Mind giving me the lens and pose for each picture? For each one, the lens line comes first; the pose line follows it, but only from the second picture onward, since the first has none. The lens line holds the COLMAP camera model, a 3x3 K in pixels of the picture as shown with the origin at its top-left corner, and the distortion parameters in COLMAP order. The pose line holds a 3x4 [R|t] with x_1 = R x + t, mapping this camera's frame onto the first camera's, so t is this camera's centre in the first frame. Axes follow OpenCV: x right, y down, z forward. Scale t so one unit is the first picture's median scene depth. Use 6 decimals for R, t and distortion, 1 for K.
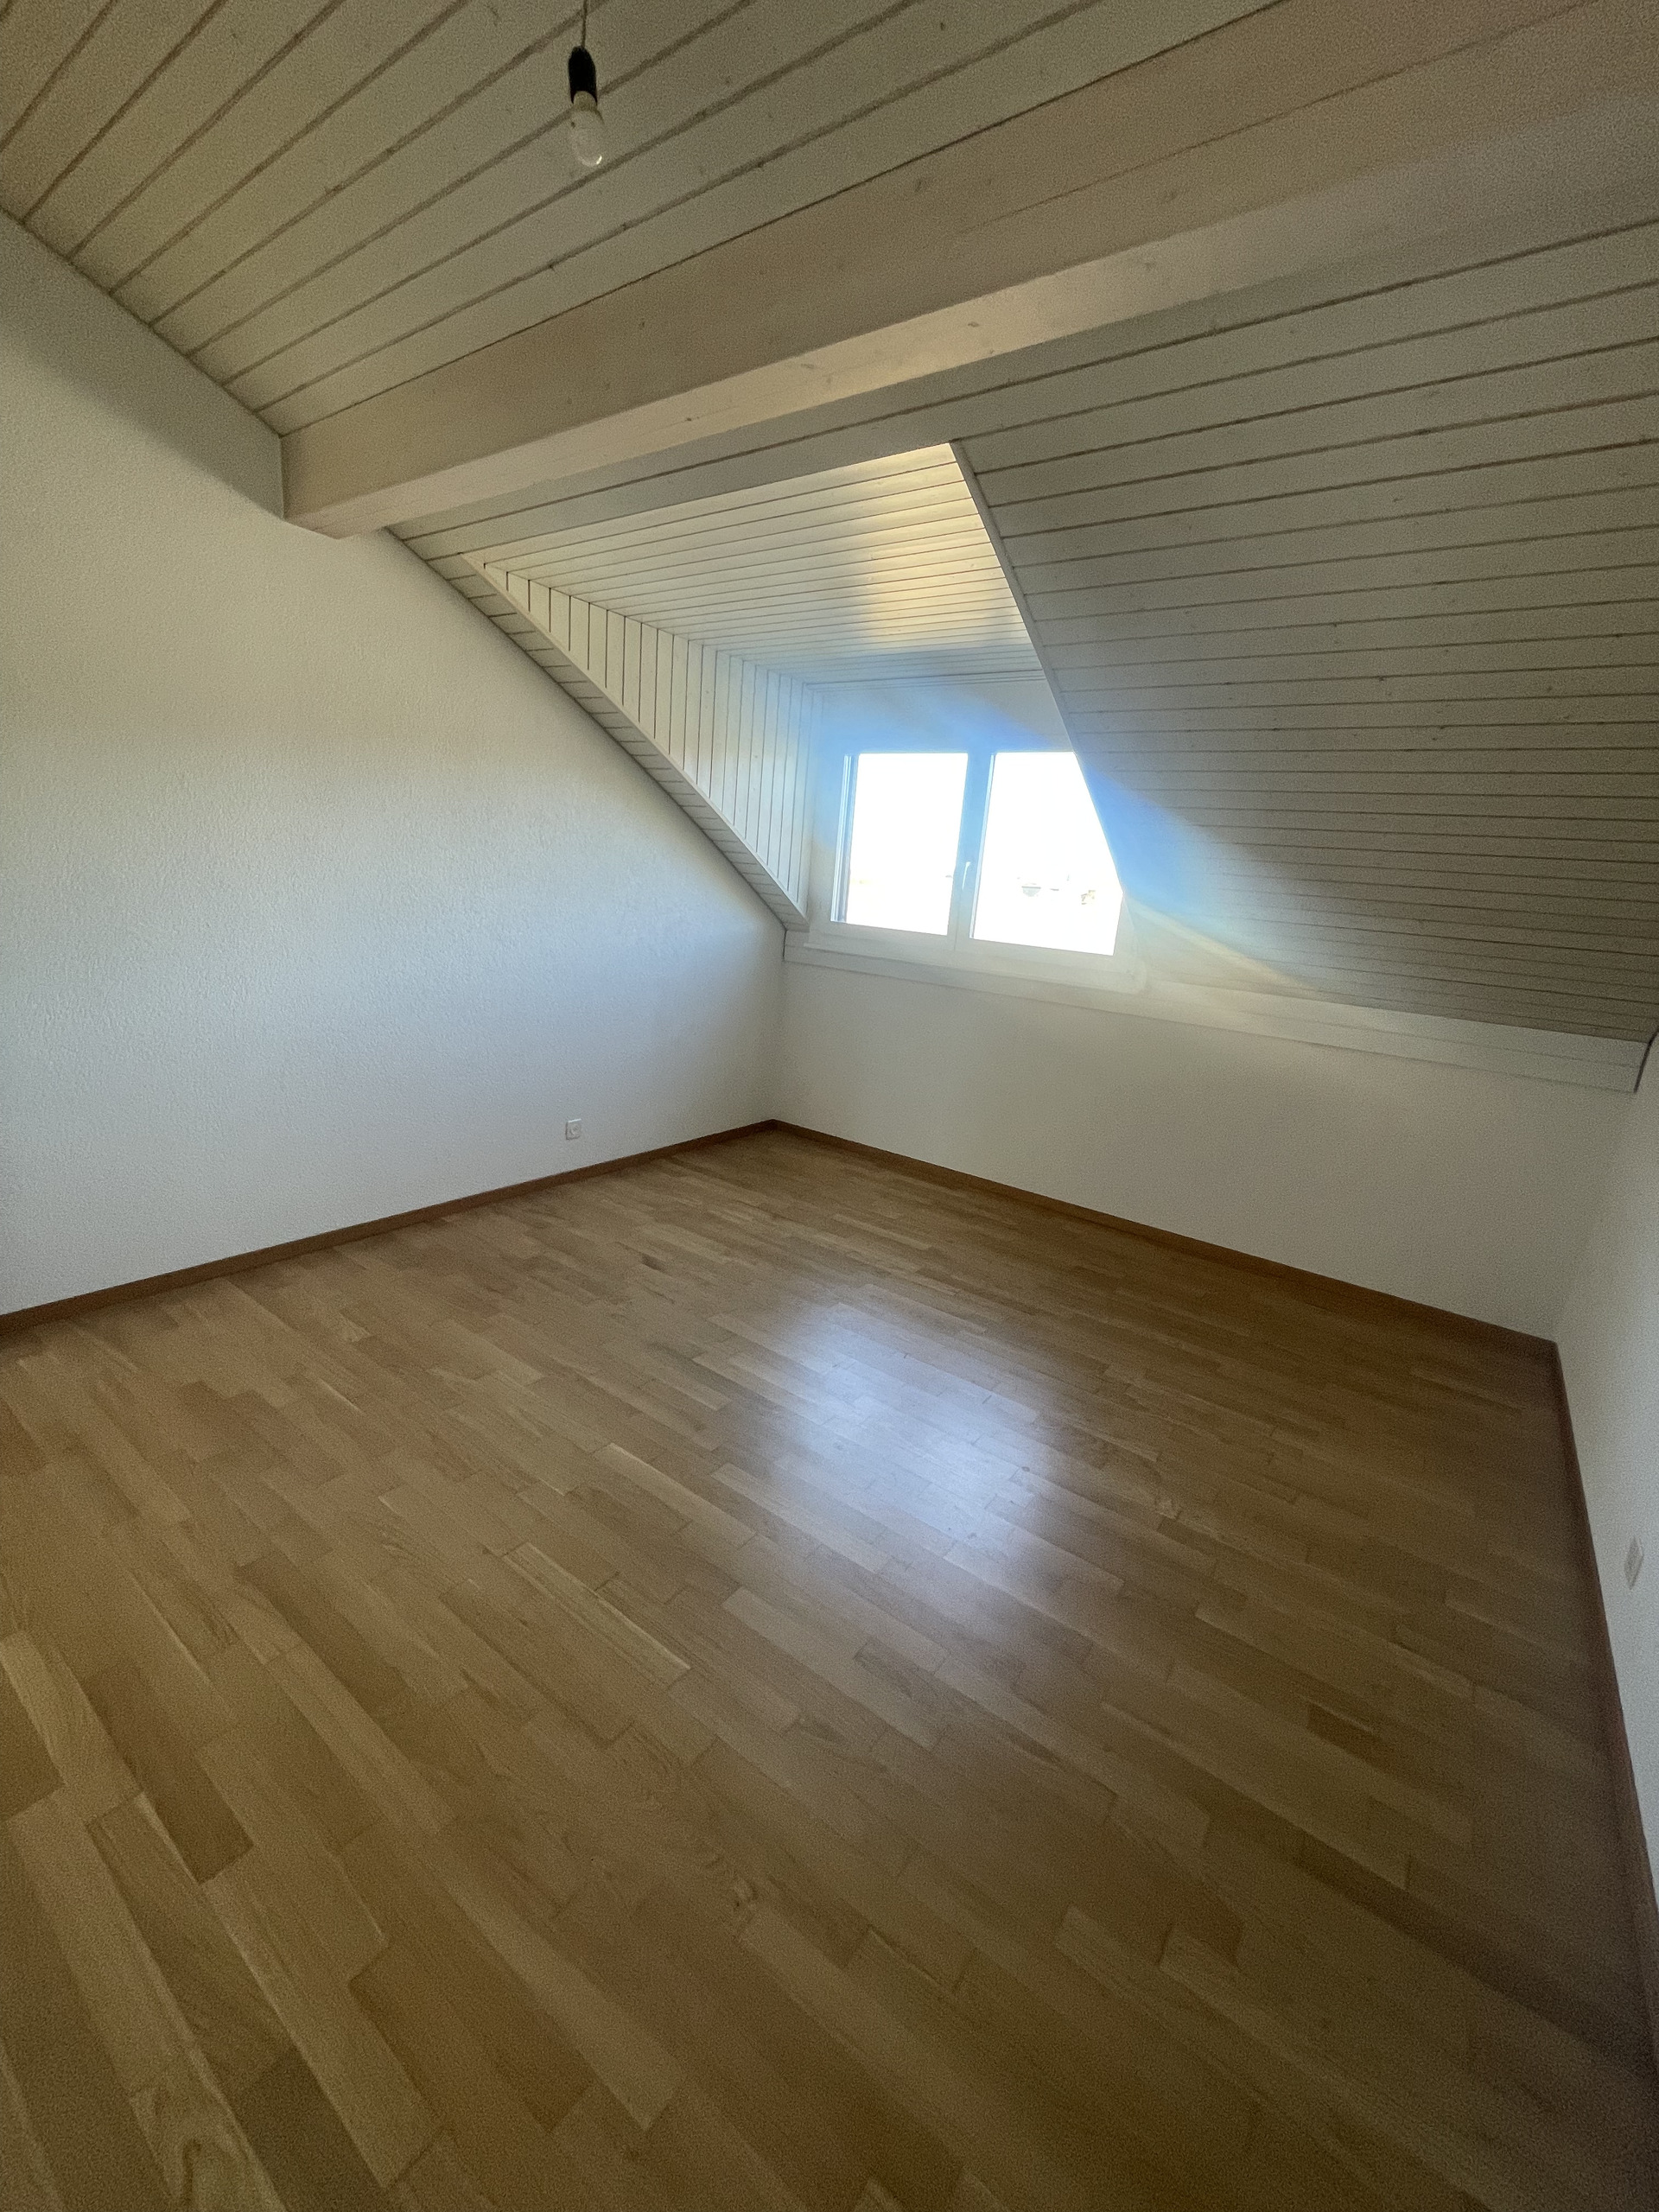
lens RADIAL K [[894.4, 0, 829.5], [0, 894.4, 1106.0], [0, 0, 1]] dist [-0.000010, 0.000110]
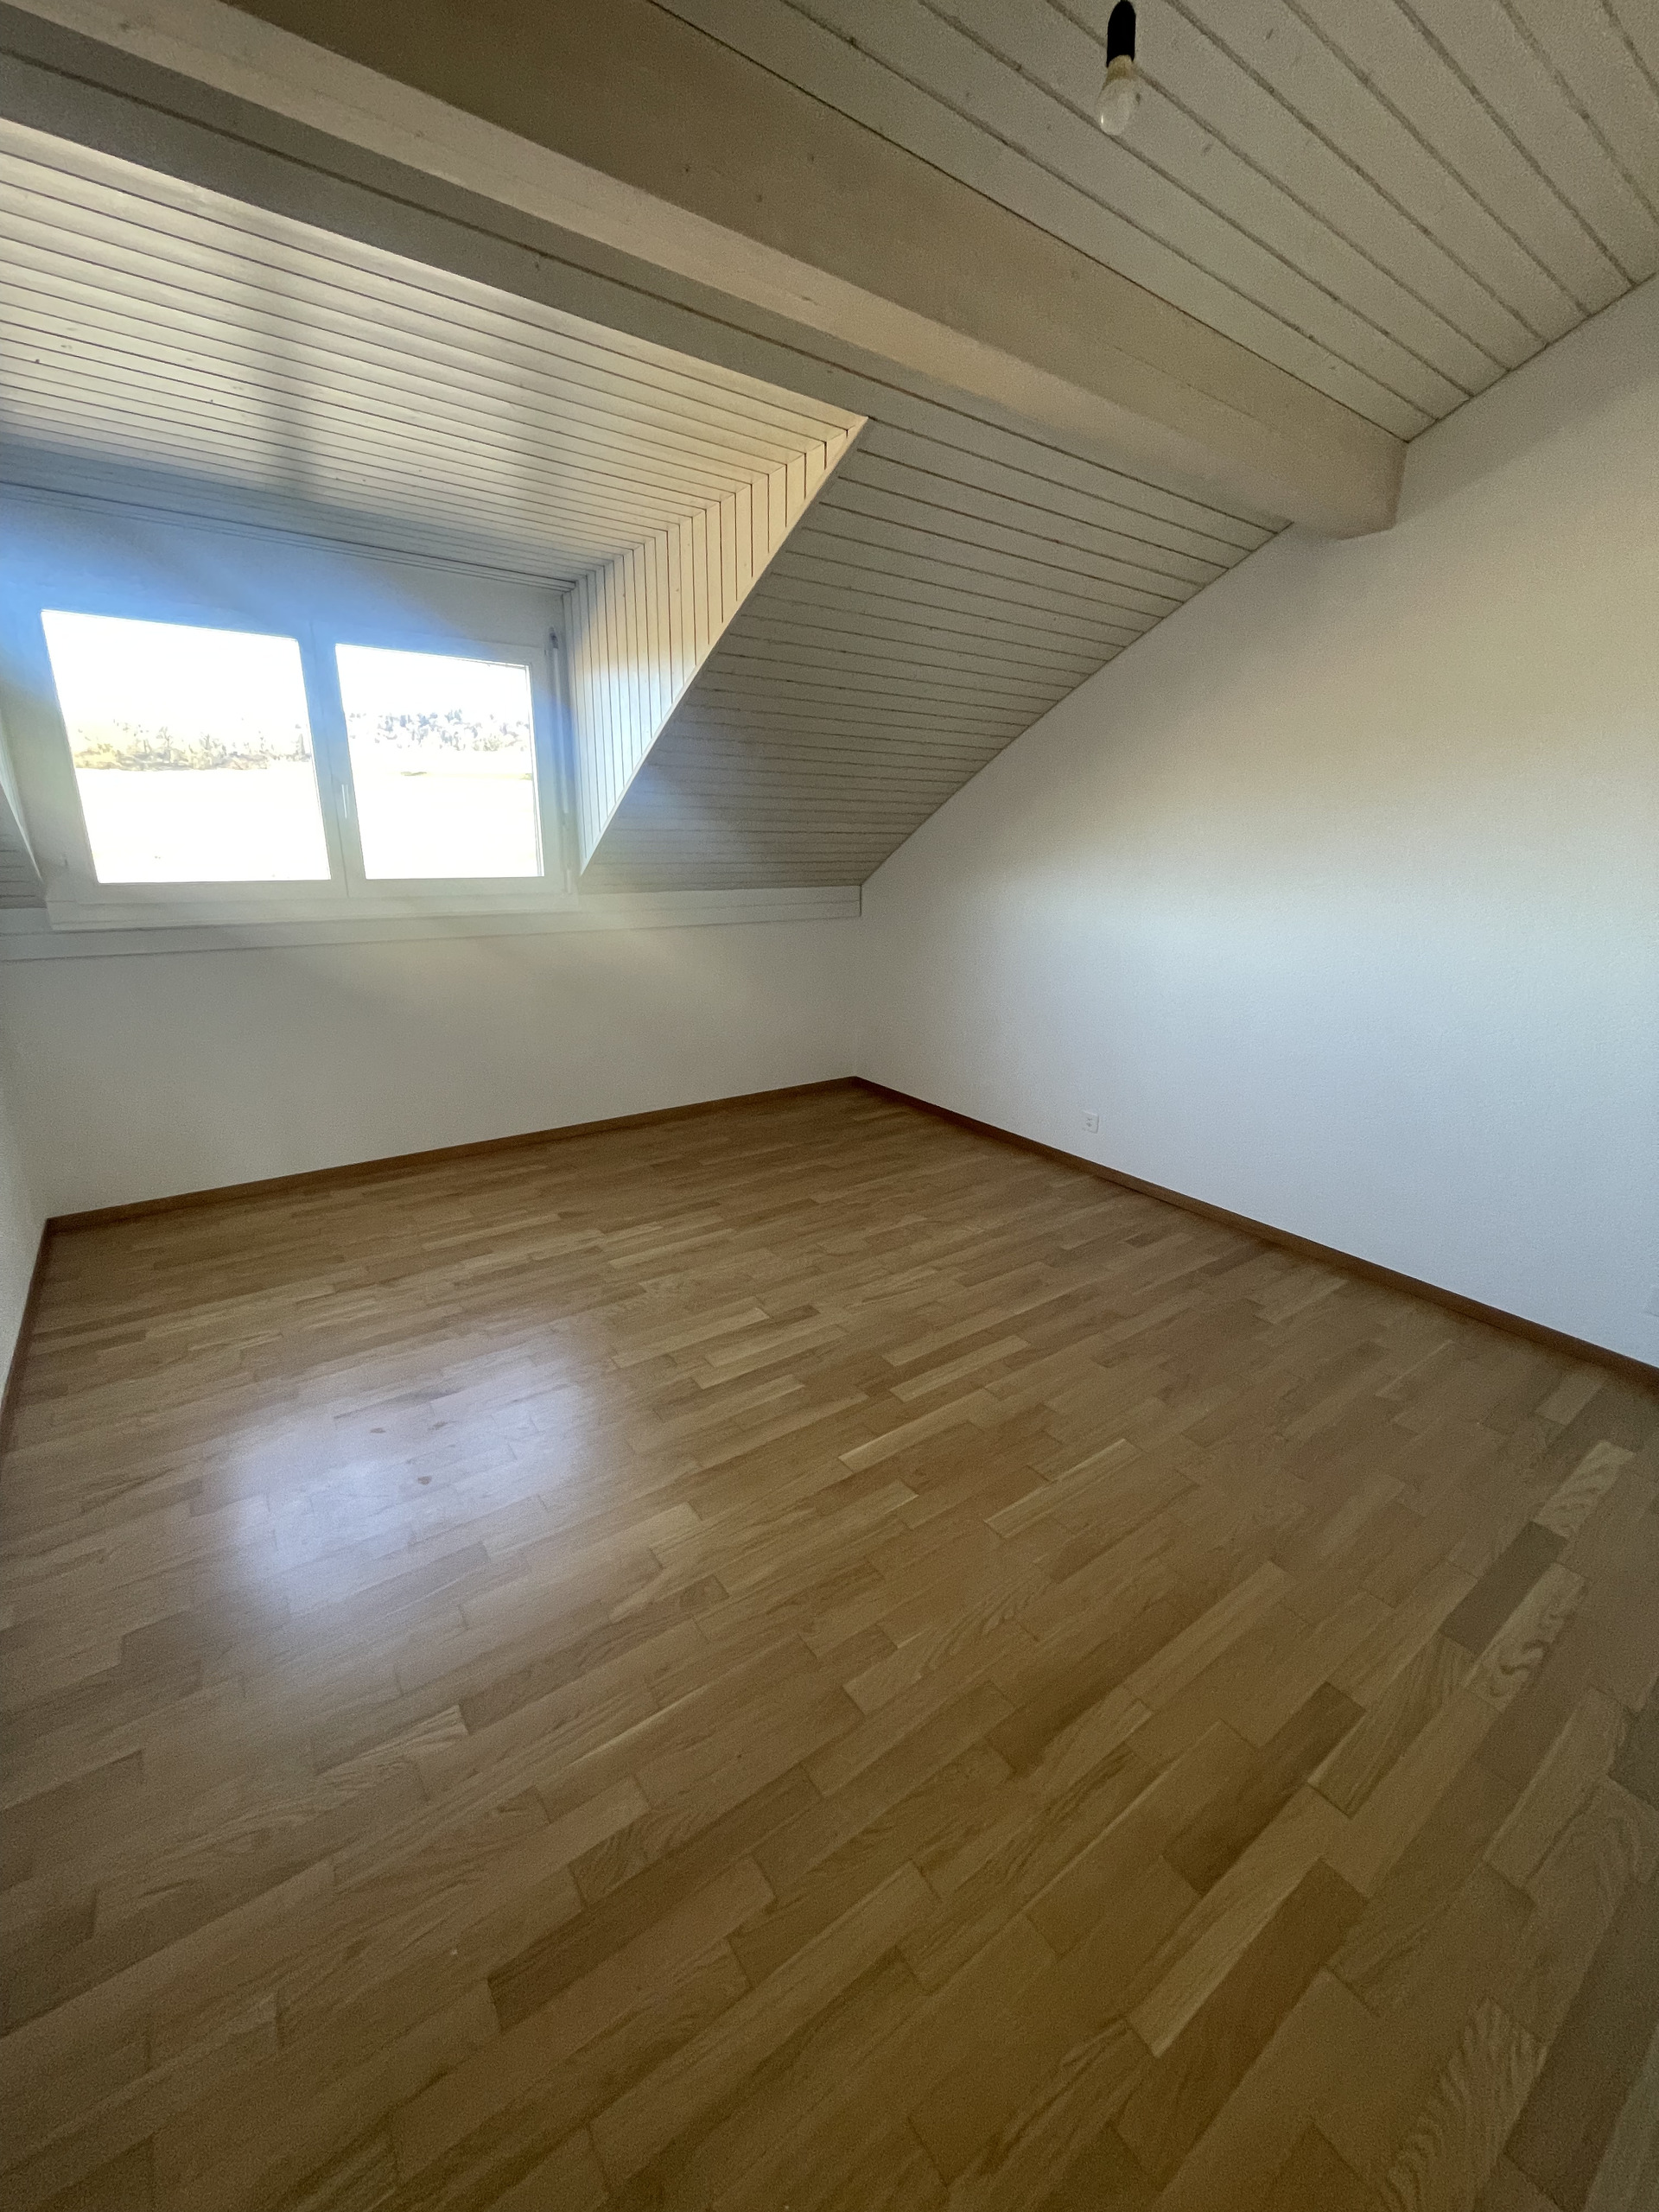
lens RADIAL K [[894.4, 0, 829.5], [0, 894.4, 1106.0], [0, 0, 1]] dist [-0.000010, 0.000110]
pose [[0.309962, -0.357343, 0.881039, -0.654791], [0.241592, 0.925865, 0.290528, -0.168716], [-0.919542, 0.122799, 0.373314, 0.423704]]
